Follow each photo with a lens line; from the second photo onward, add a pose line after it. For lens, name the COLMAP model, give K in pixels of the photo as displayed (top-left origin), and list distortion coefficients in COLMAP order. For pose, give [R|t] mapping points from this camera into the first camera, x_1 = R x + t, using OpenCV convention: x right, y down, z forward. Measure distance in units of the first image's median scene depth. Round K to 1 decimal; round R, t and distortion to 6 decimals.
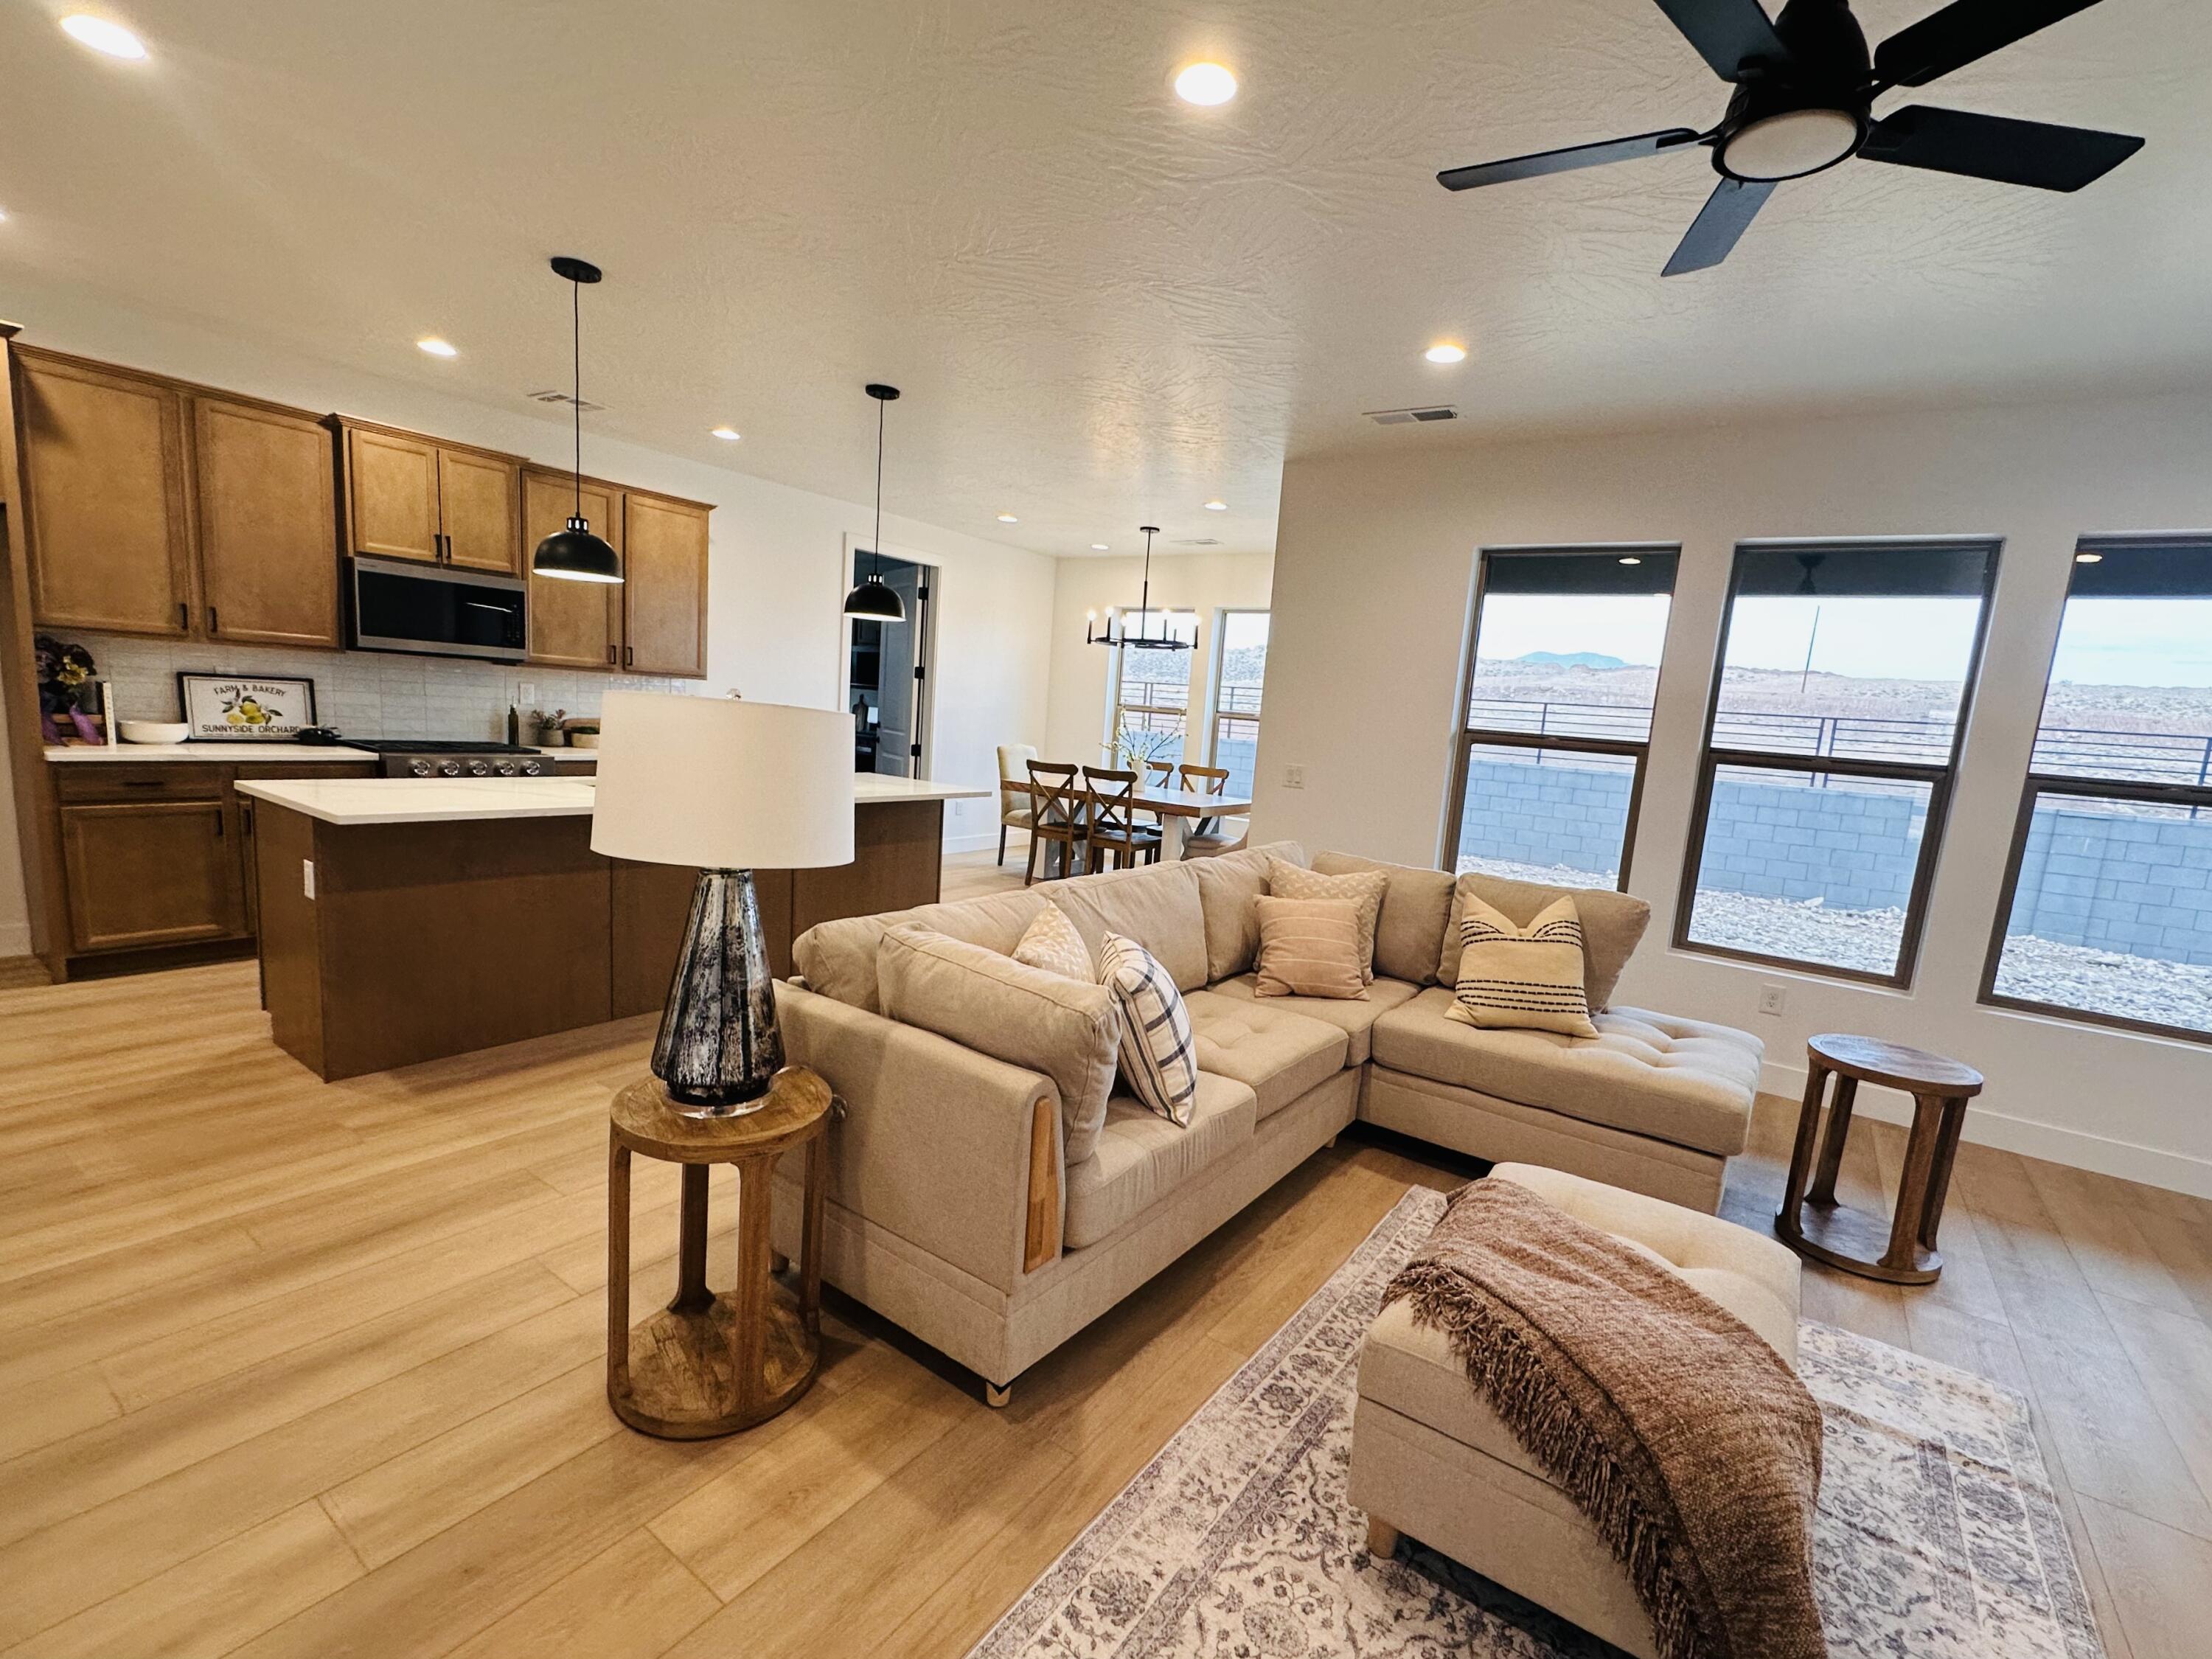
lens RADIAL K [[952.0, 0, 1109.0], [0, 952.0, 871.3], [0, 0, 1]] dist [-0.001195, -0.000985]
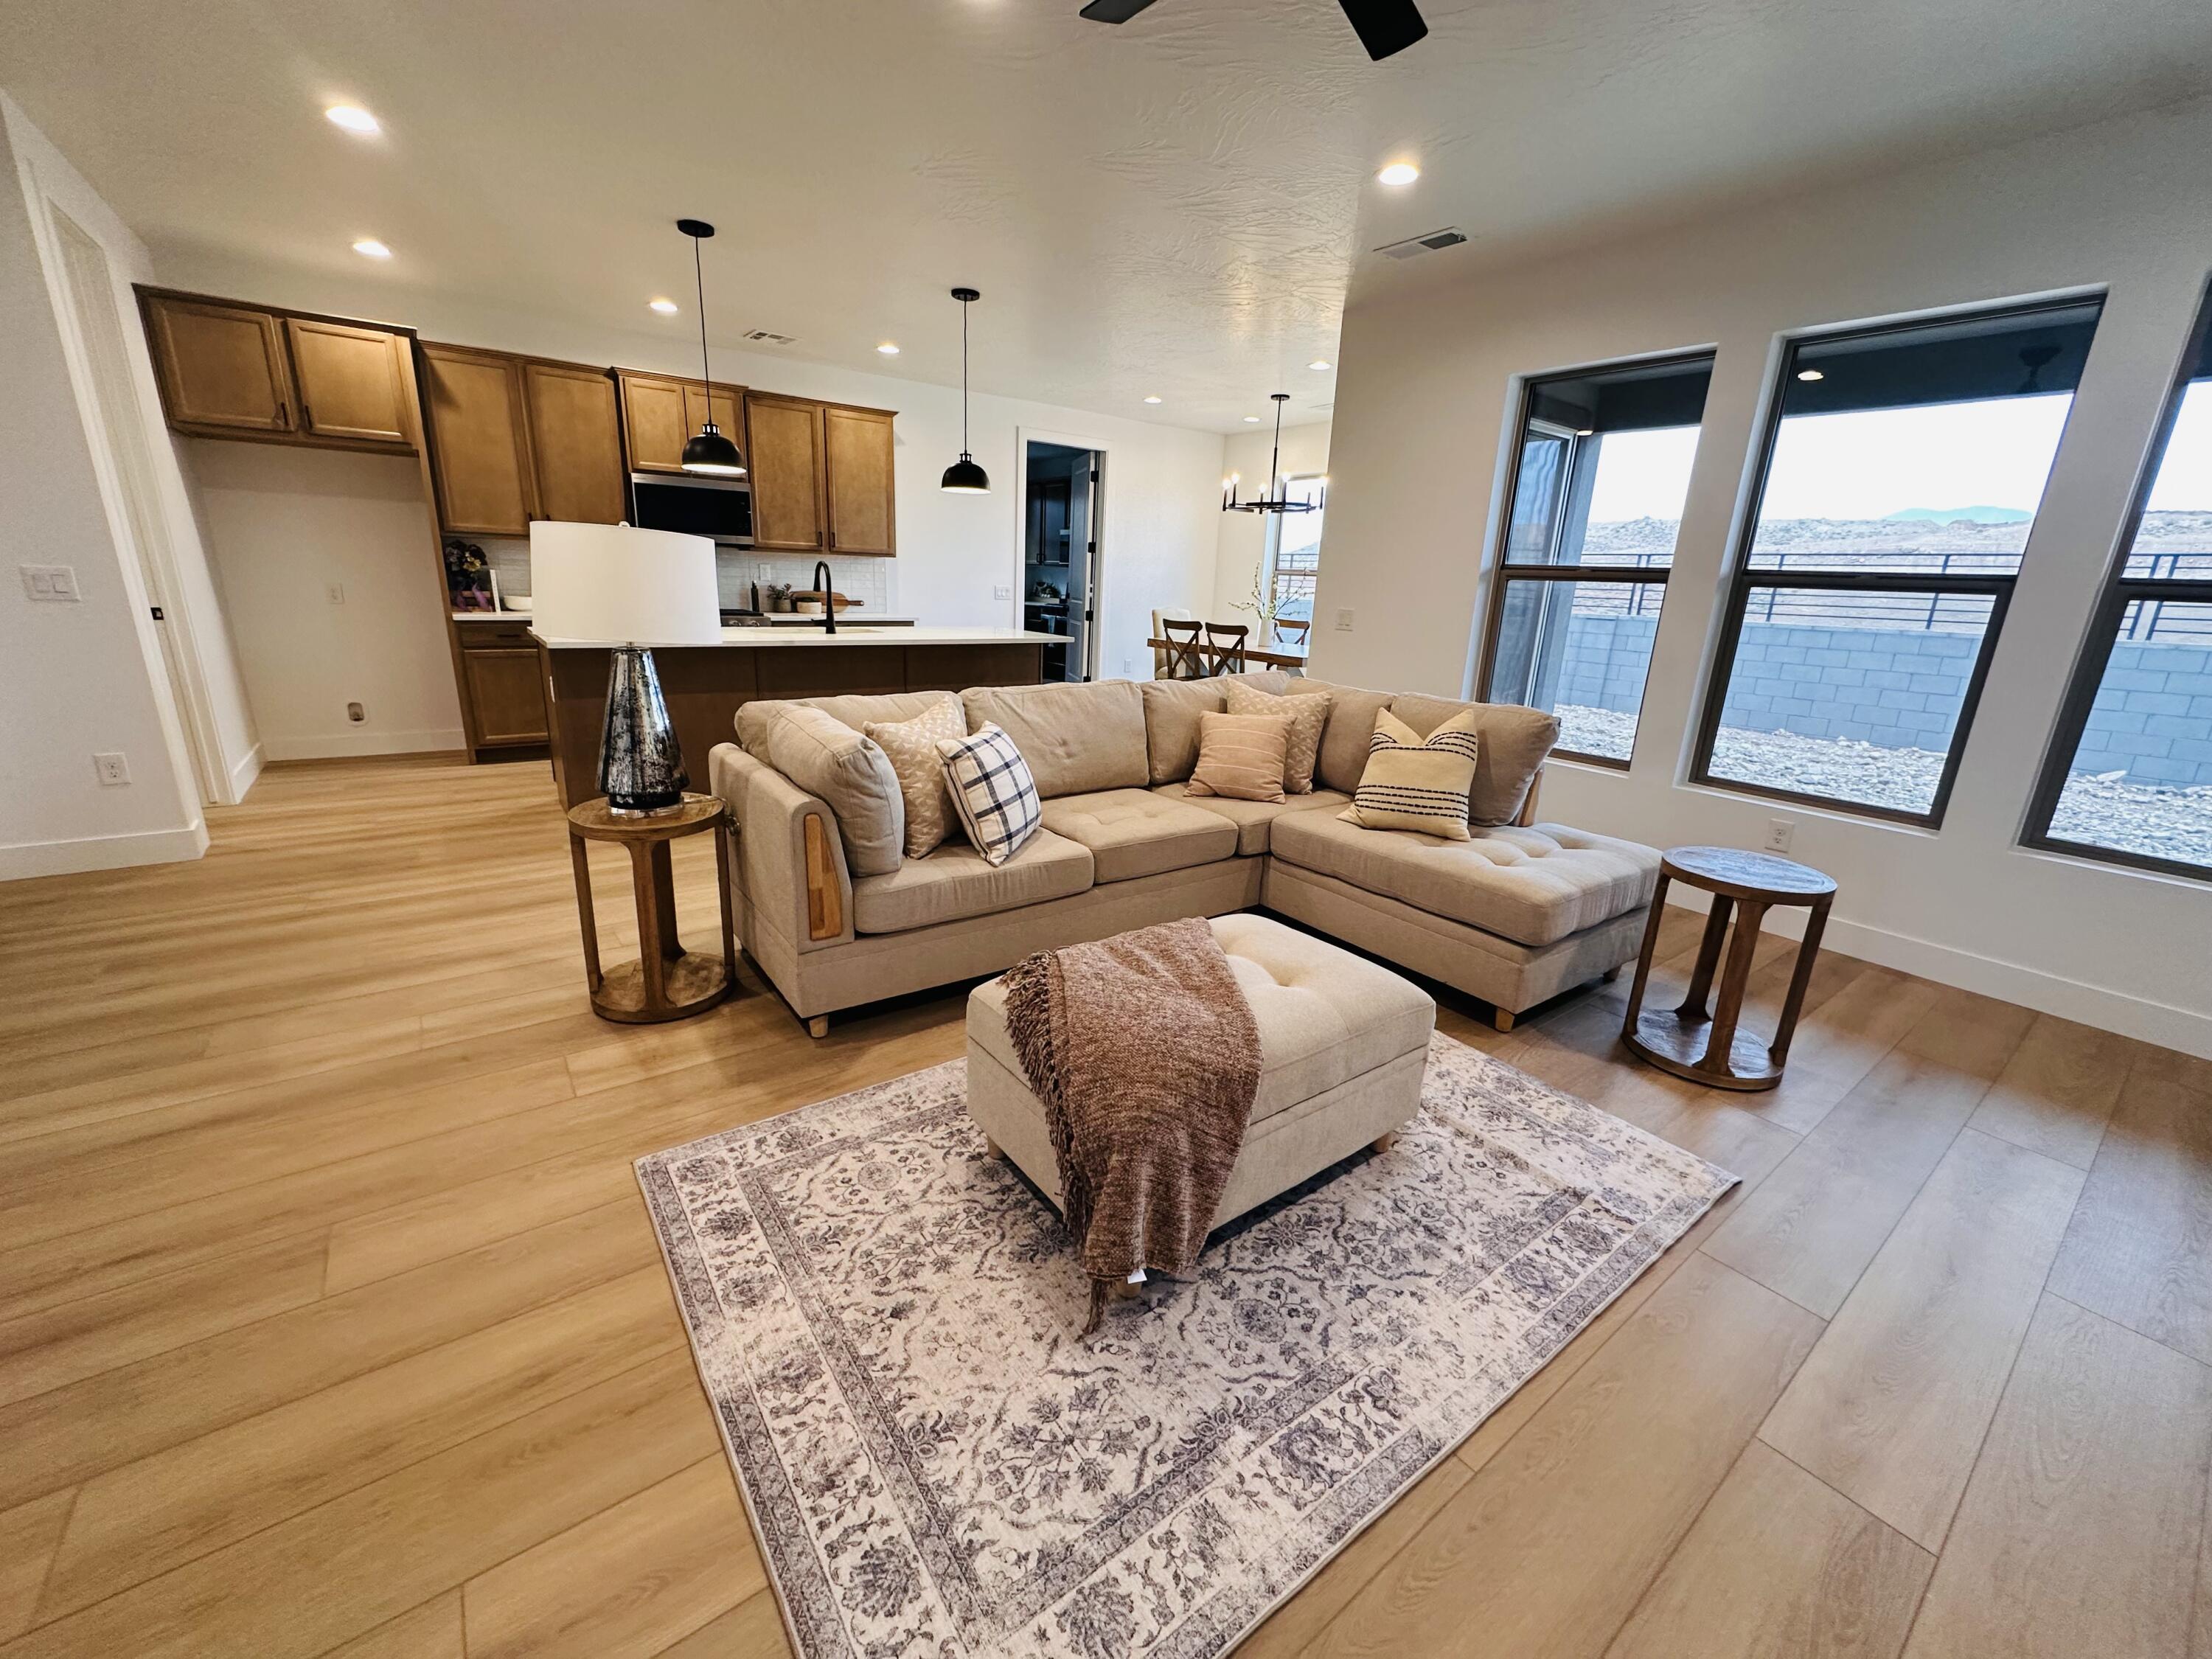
lens RADIAL K [[849.5, 0, 1106.0], [0, 849.5, 829.5], [0, 0, 1]] dist [-0.003431, -0.000042]
pose [[0.950280, 0.051625, -0.307087, 0.305808], [-0.020766, 0.994473, 0.102921, 0.053498], [0.310703, -0.091426, 0.946100, -0.014455]]
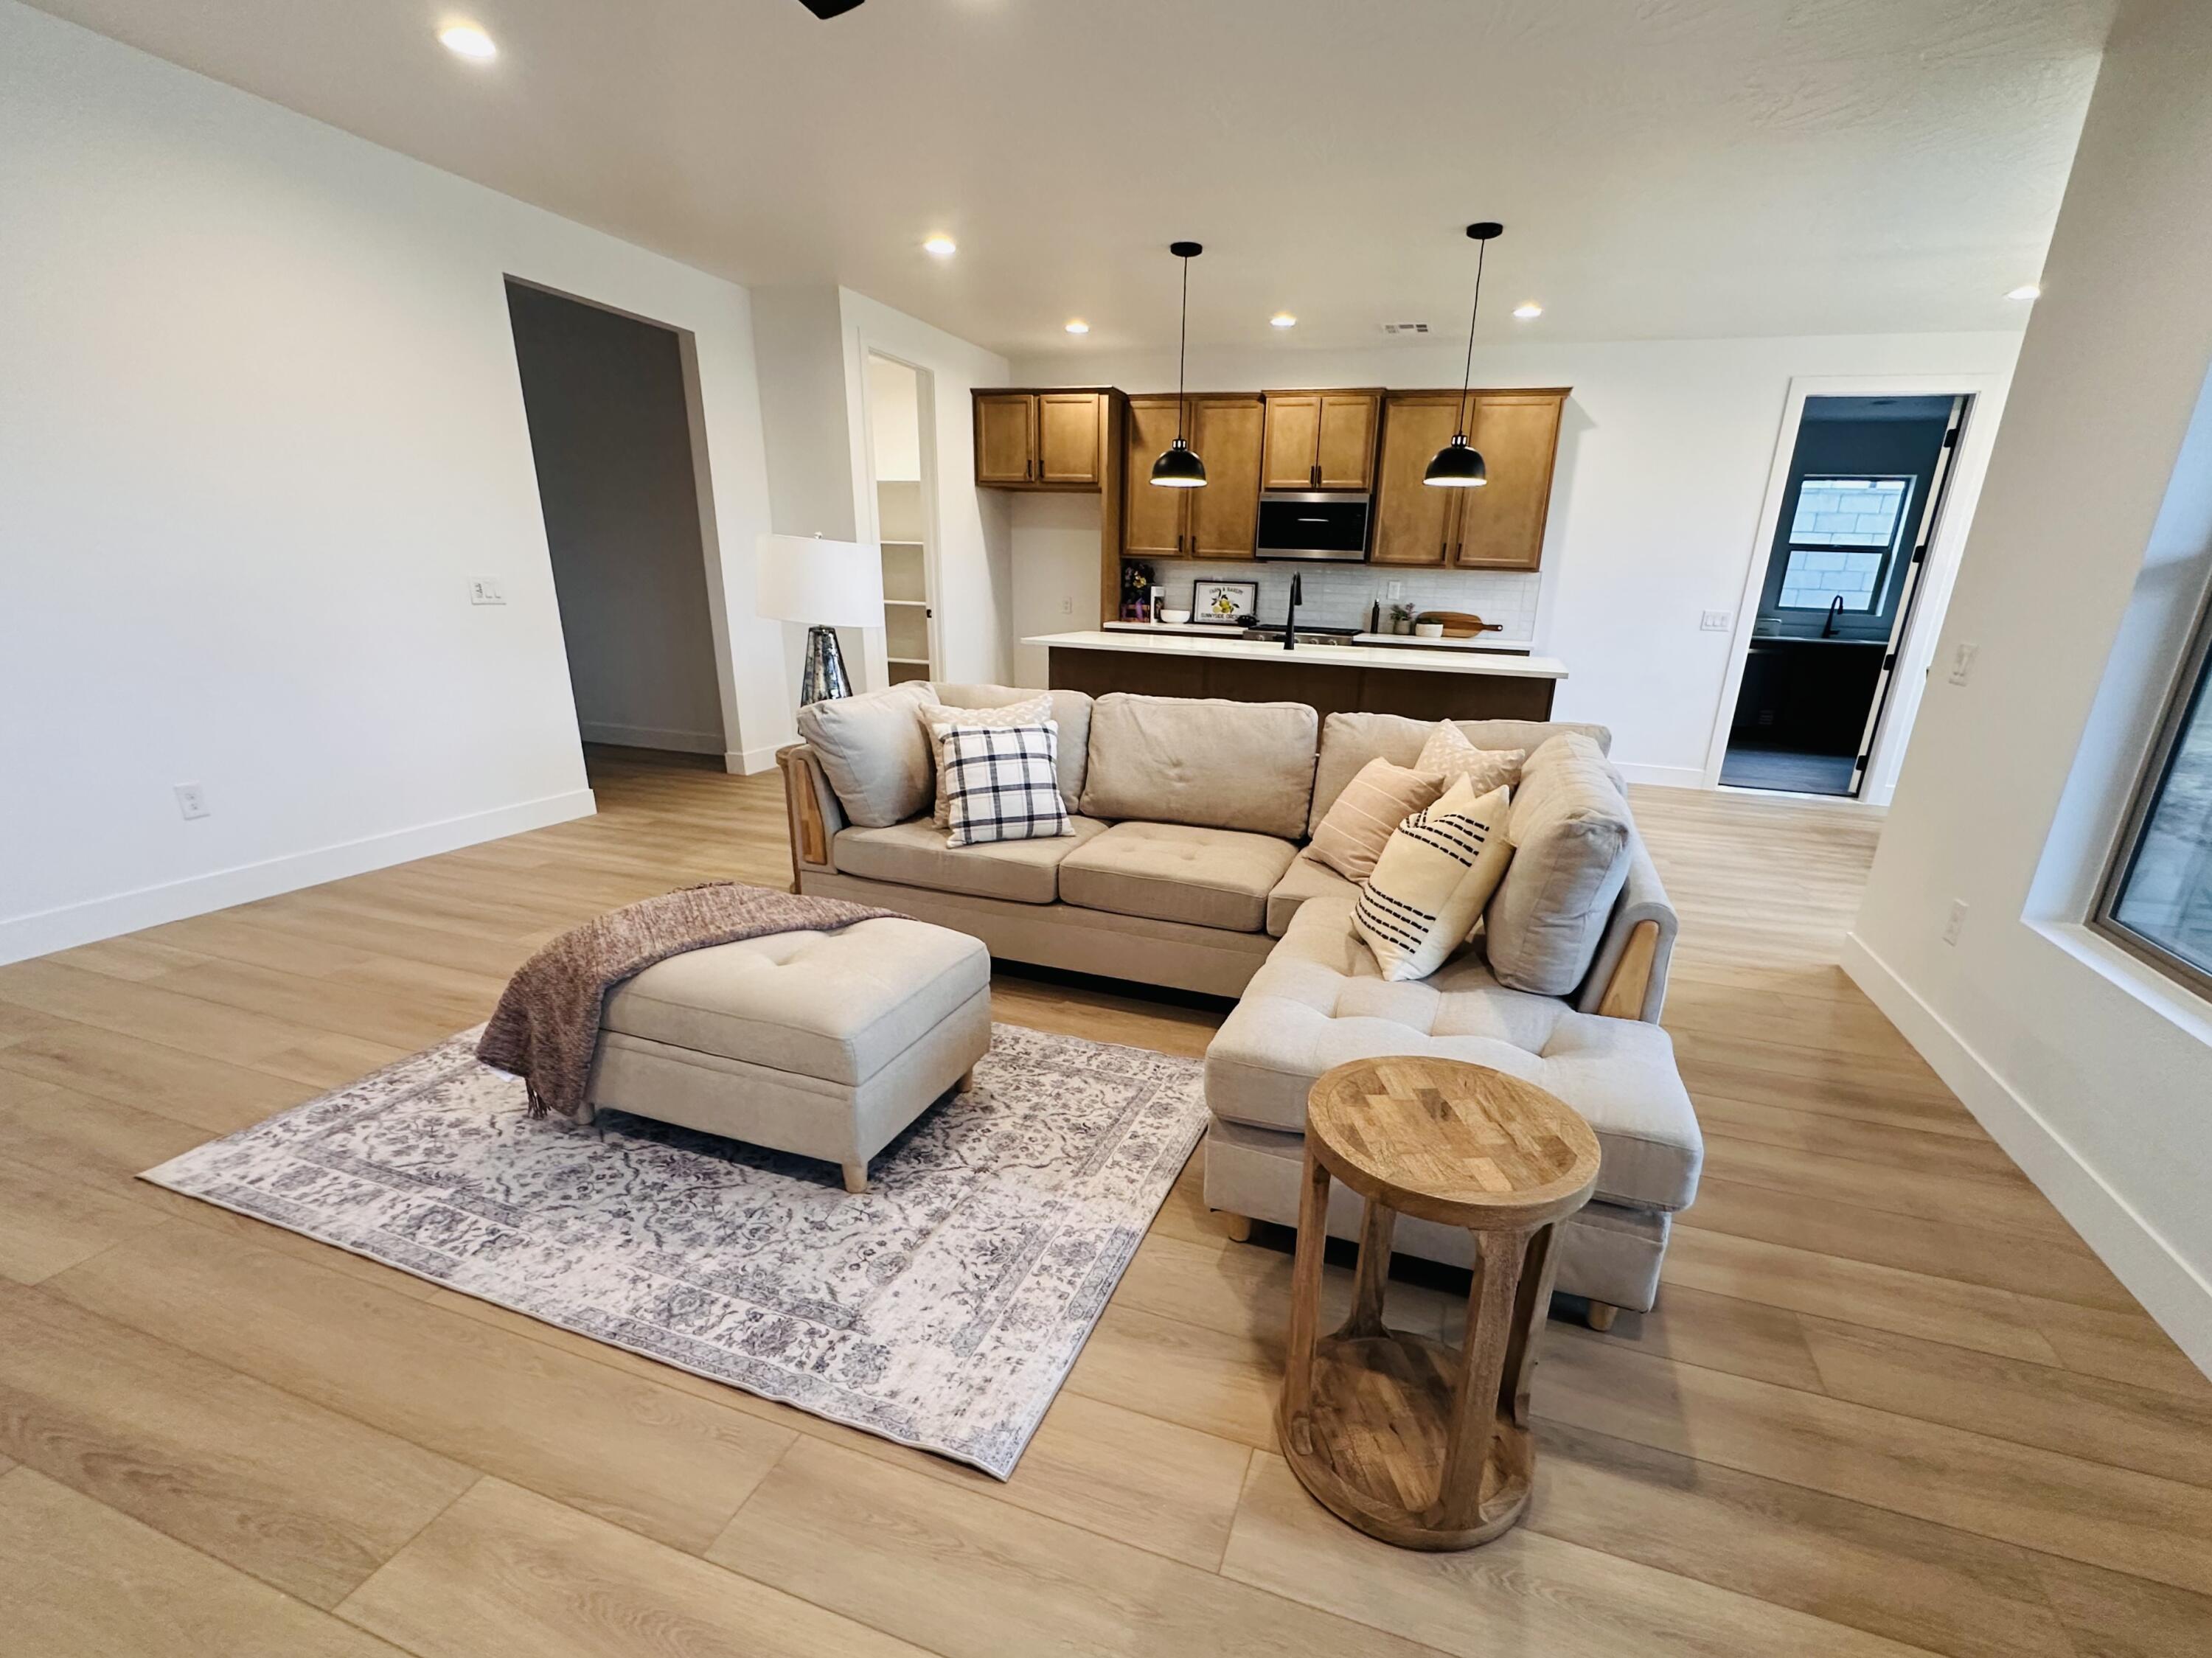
lens RADIAL K [[987.8, 0, 1158.6], [0, 987.8, 935.5], [0, 0, 1]] dist [-0.000181, -0.000257]
pose [[0.297789, 0.269074, -0.915926, 0.801164], [-0.175540, 0.958529, 0.224517, 0.011441], [0.938354, 0.093923, 0.332672, 0.445214]]
